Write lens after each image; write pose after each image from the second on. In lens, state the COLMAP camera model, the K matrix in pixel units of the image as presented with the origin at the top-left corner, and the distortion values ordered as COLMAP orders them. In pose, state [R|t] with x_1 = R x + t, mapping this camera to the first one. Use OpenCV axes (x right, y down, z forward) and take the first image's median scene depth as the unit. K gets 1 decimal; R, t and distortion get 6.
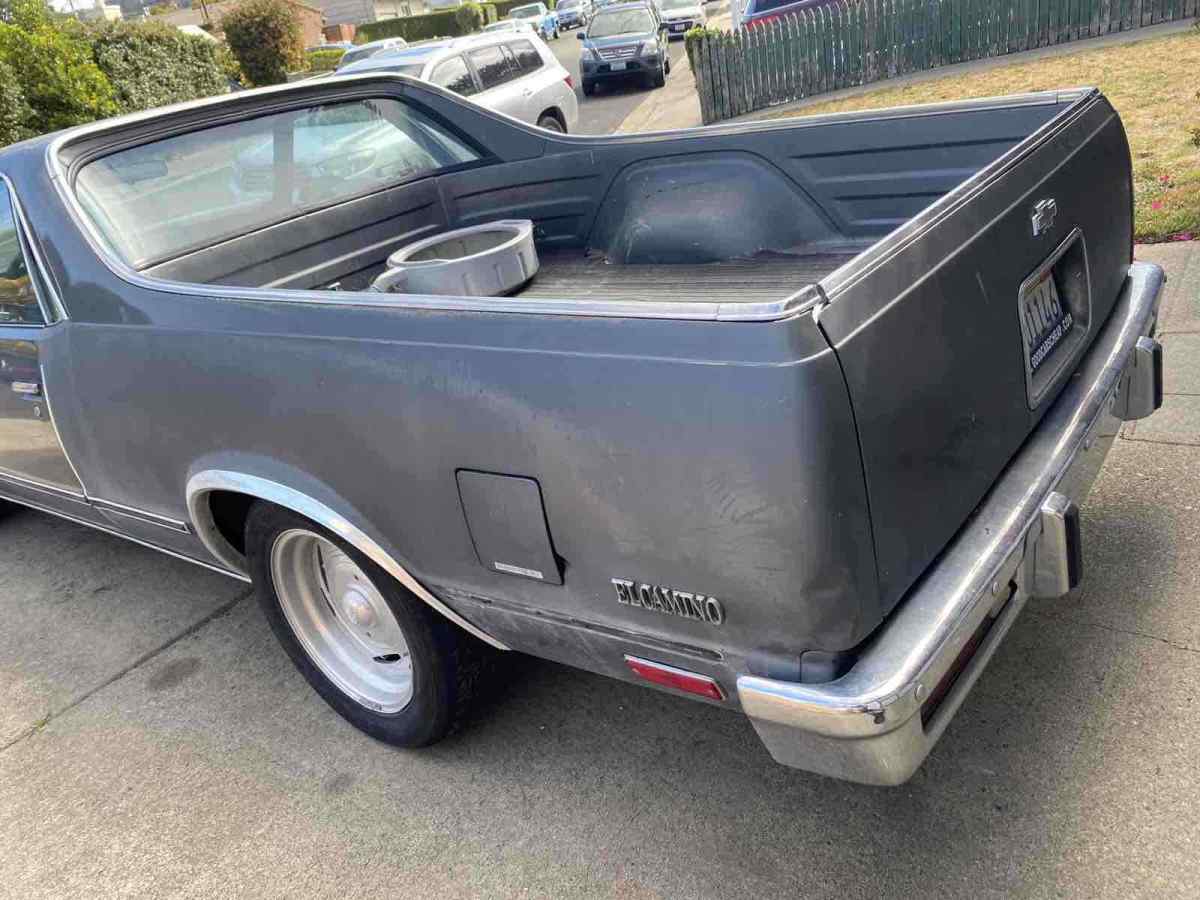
lens RADIAL K [[943.0, 0, 579.5], [0, 943.0, 440.6], [0, 0, 1]] dist [0.016717, -0.018212]
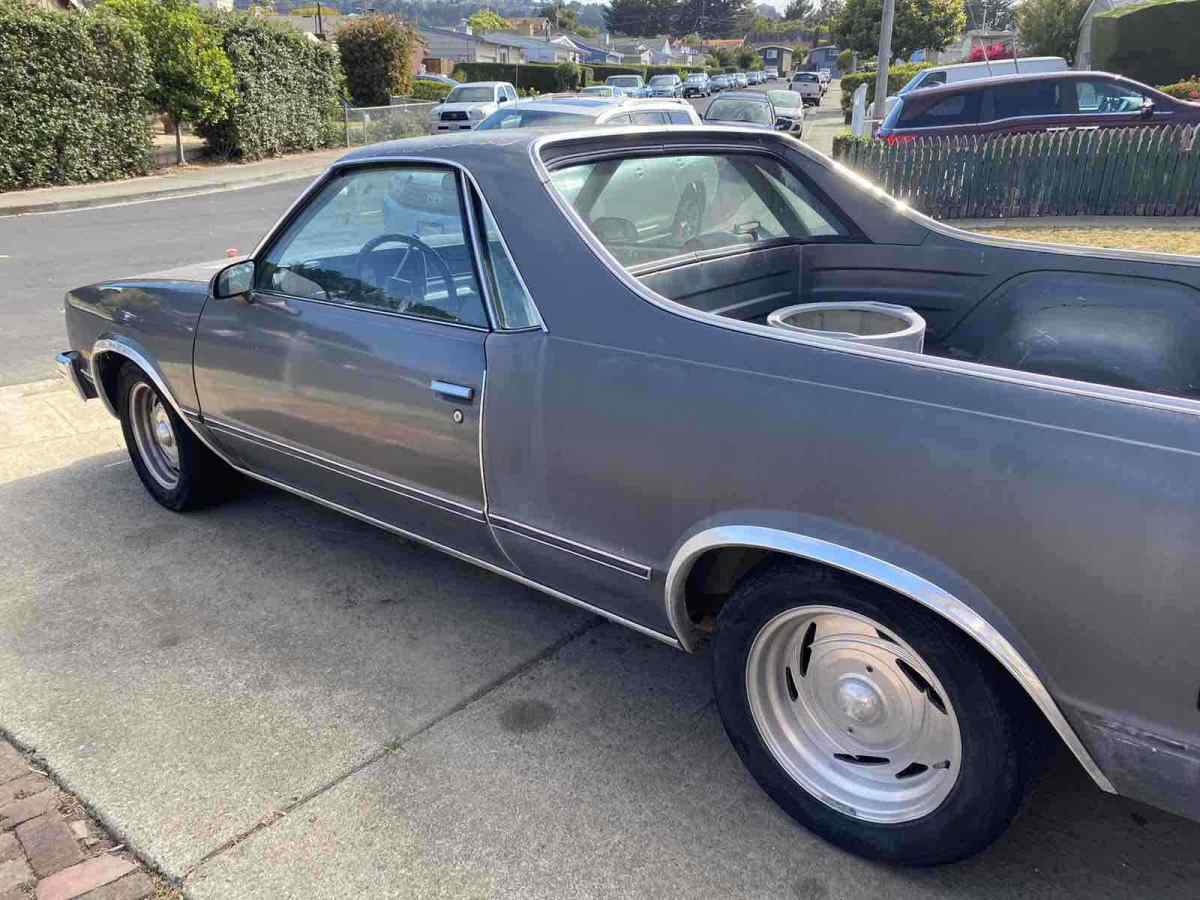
lens RADIAL K [[943.0, 0, 597.6], [0, 943.0, 457.8], [0, 0, 1]] dist [0.016717, -0.018212]
pose [[0.982211, 0.187698, 0.005552, -0.590103], [-0.187195, 0.981055, -0.049898, 0.042547], [-0.014813, 0.047972, 0.998739, 0.081706]]
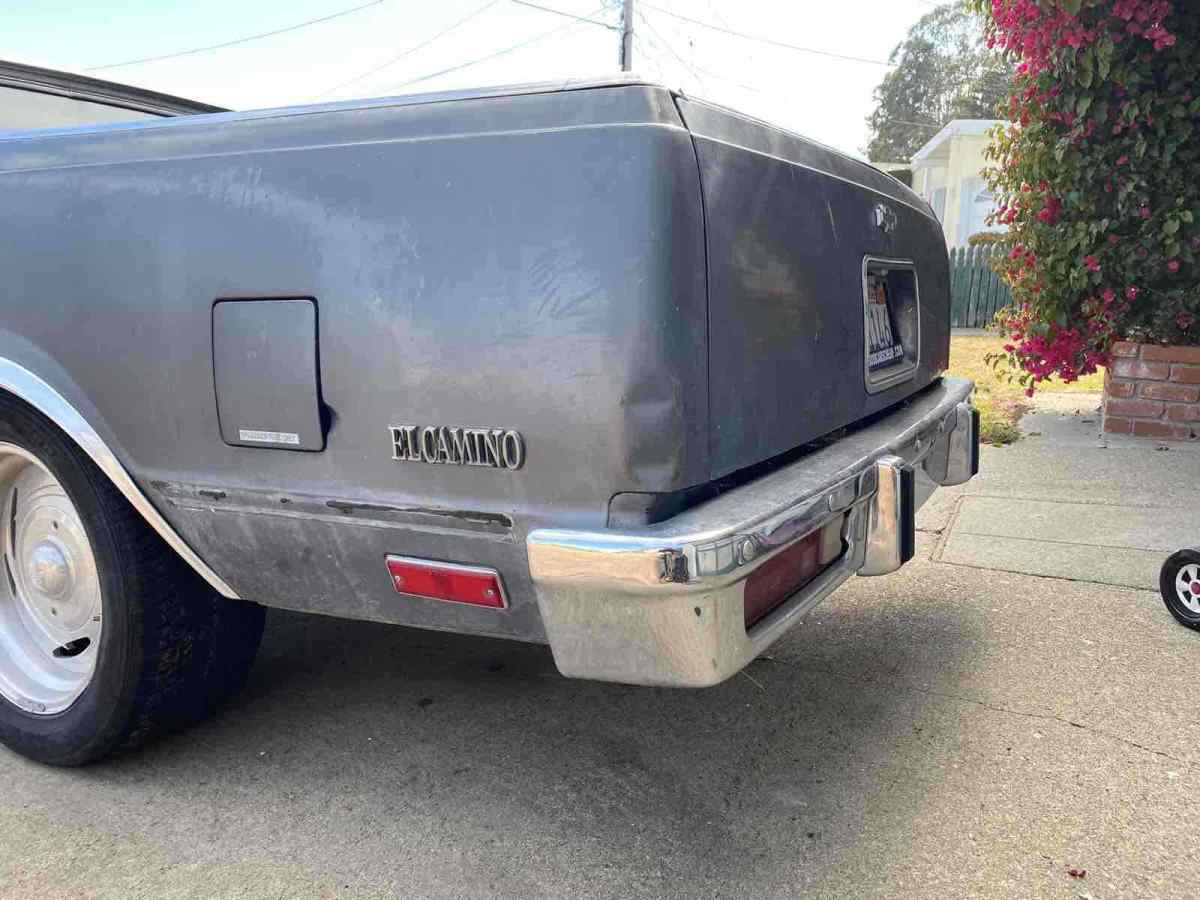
lens RADIAL K [[943.0, 0, 609.7], [0, 943.0, 444.9], [0, 0, 1]] dist [0.016717, -0.018212]
pose [[0.965142, 0.173216, 0.196206, 0.043911], [-0.119833, 0.958925, -0.257104, 0.248640], [-0.232681, 0.224630, 0.946256, 0.153320]]
